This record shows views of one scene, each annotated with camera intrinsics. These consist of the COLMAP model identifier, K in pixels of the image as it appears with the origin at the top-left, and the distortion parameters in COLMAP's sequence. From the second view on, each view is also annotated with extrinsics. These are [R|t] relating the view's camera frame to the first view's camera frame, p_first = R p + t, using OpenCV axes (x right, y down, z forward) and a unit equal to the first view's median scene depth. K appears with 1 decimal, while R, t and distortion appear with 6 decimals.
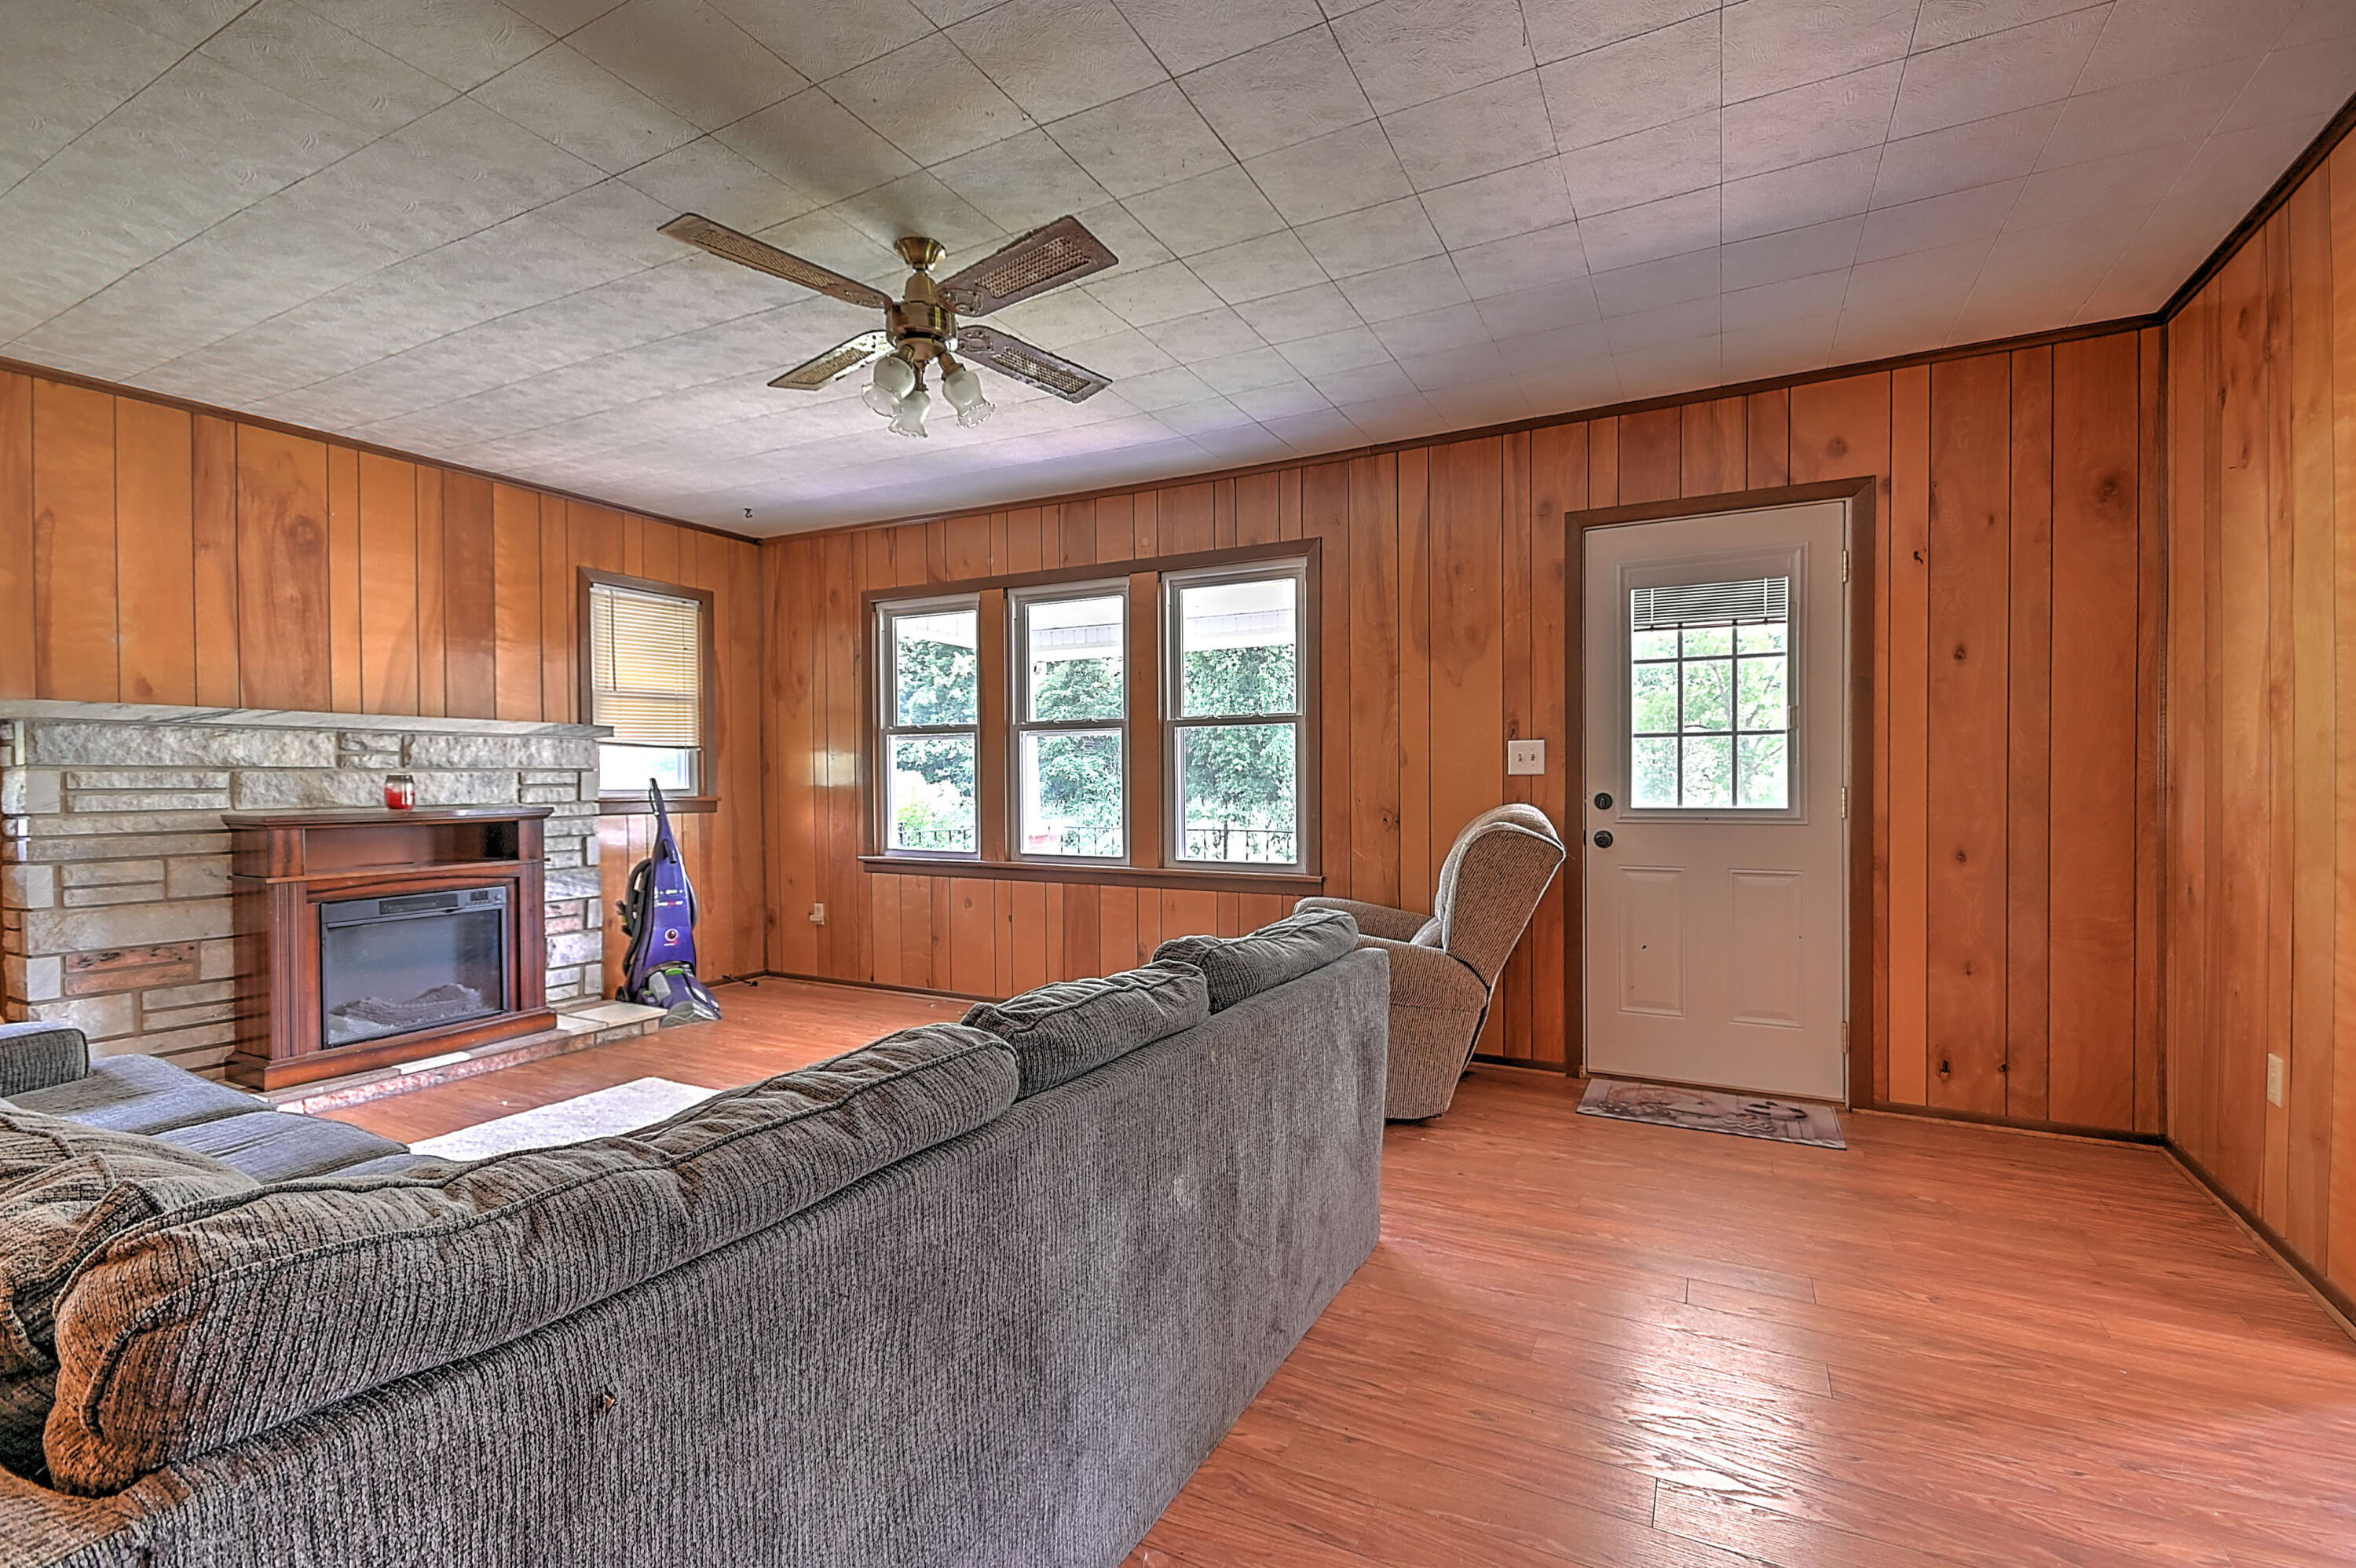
lens RADIAL K [[1028.5, 0, 1170.2], [0, 1028.5, 788.5], [0, 0, 1]] dist [0.018249, -0.011451]
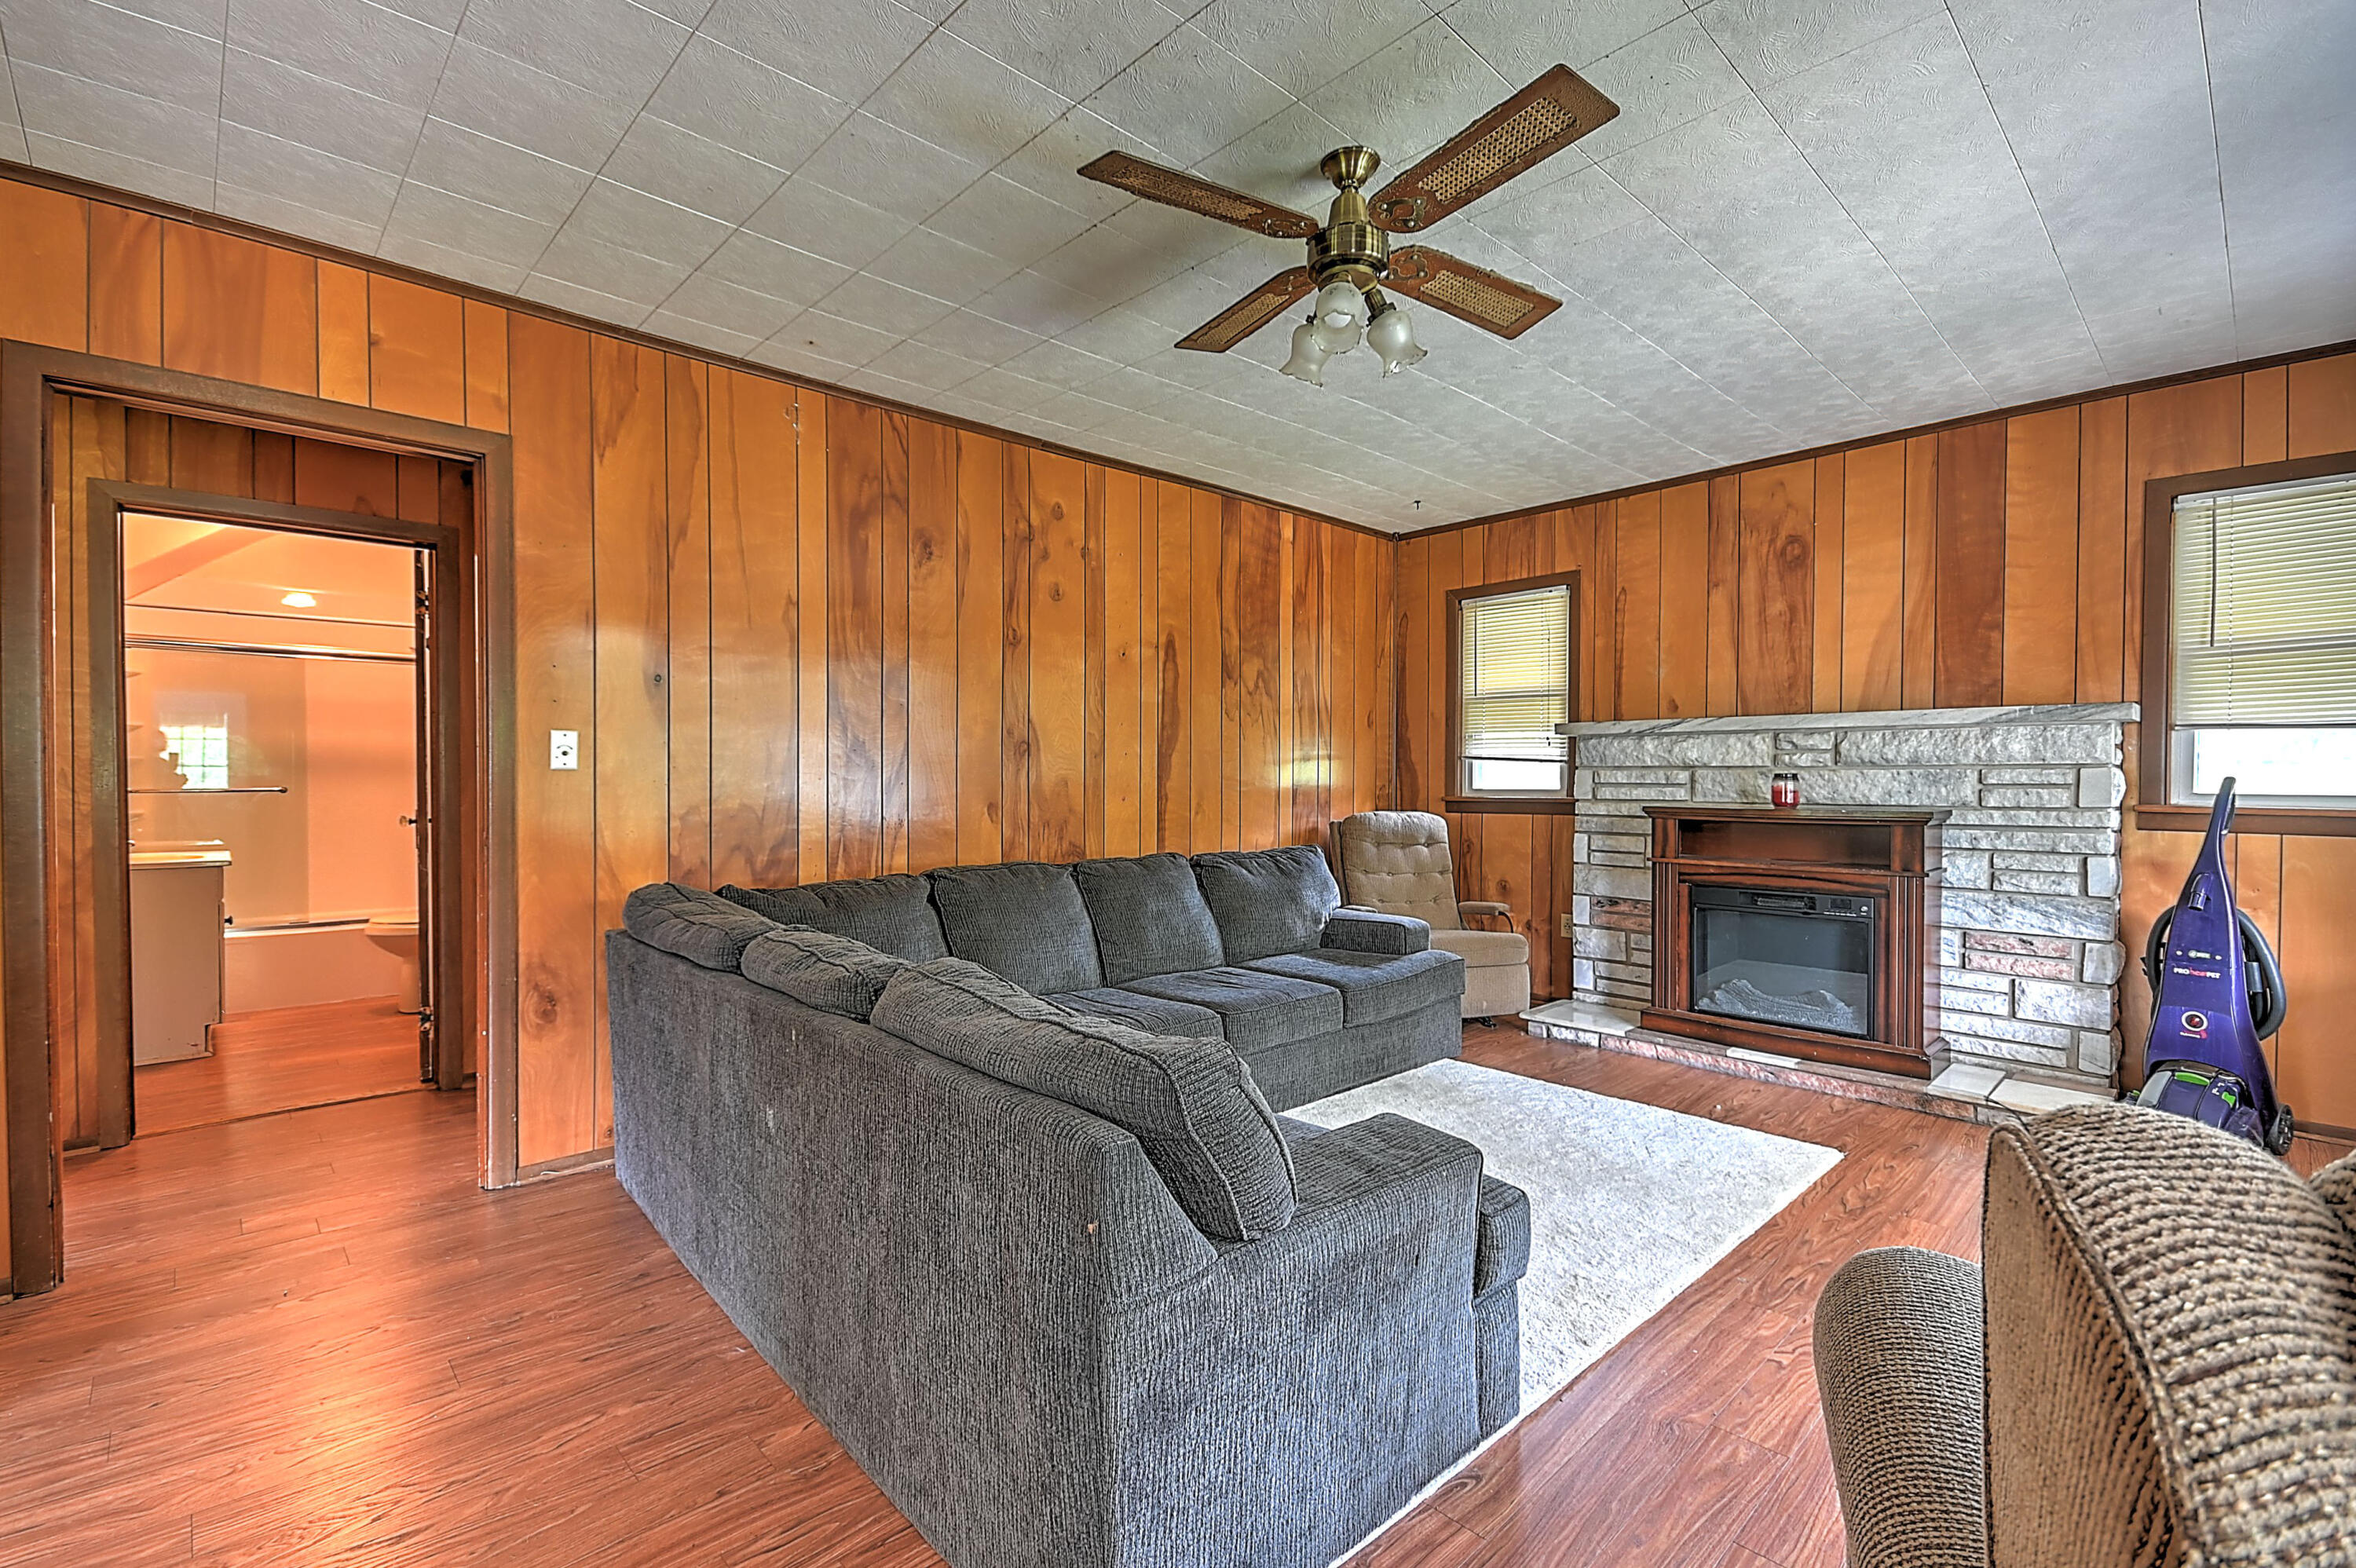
lens RADIAL K [[1028.5, 0, 1170.2], [0, 1028.5, 788.5], [0, 0, 1]] dist [0.018249, -0.011451]
pose [[-0.318978, 0.016102, -0.947625, 0.400791], [-0.010050, 0.999742, 0.020370, -0.011993], [0.947709, 0.016021, -0.318734, 0.726558]]
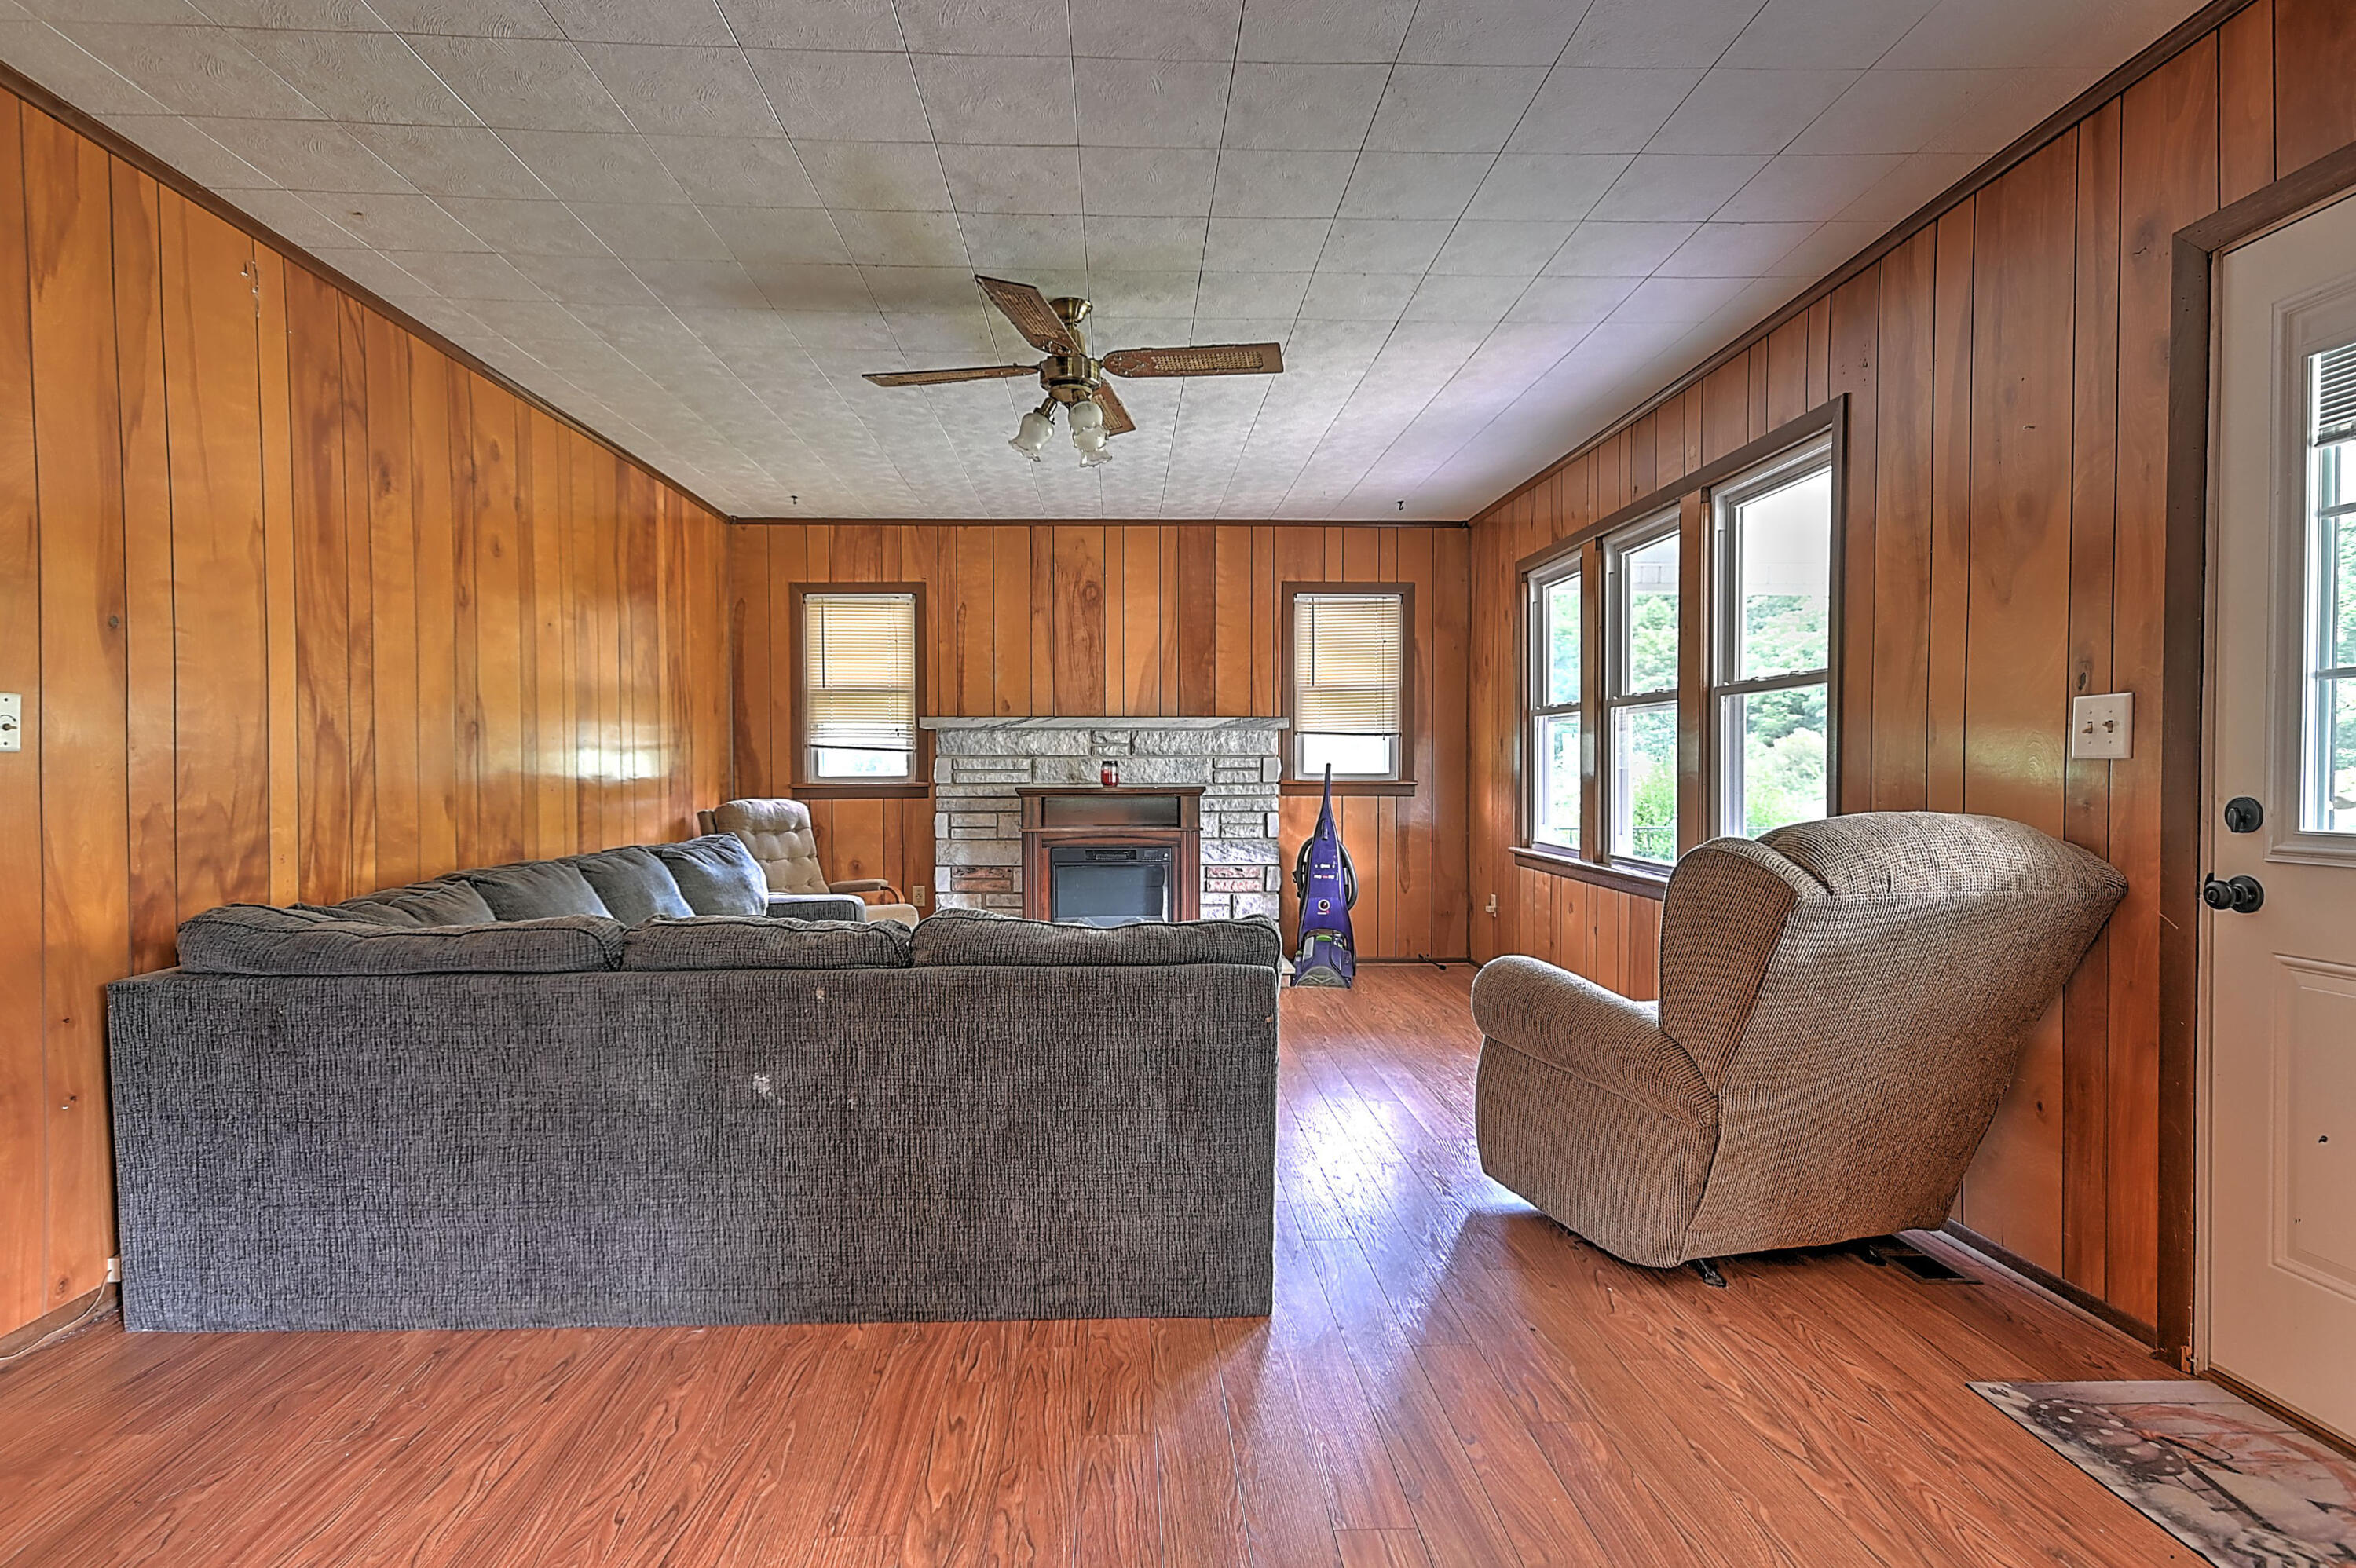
lens RADIAL K [[1150.8, 0, 1170.7], [0, 1150.8, 785.6], [0, 0, 1]] dist [0.020631, 0.000579]
pose [[0.509699, 0.018756, -0.860149, 0.597800], [-0.010282, 0.999824, 0.015708, -0.004662], [0.860292, 0.000838, 0.509802, 0.278655]]
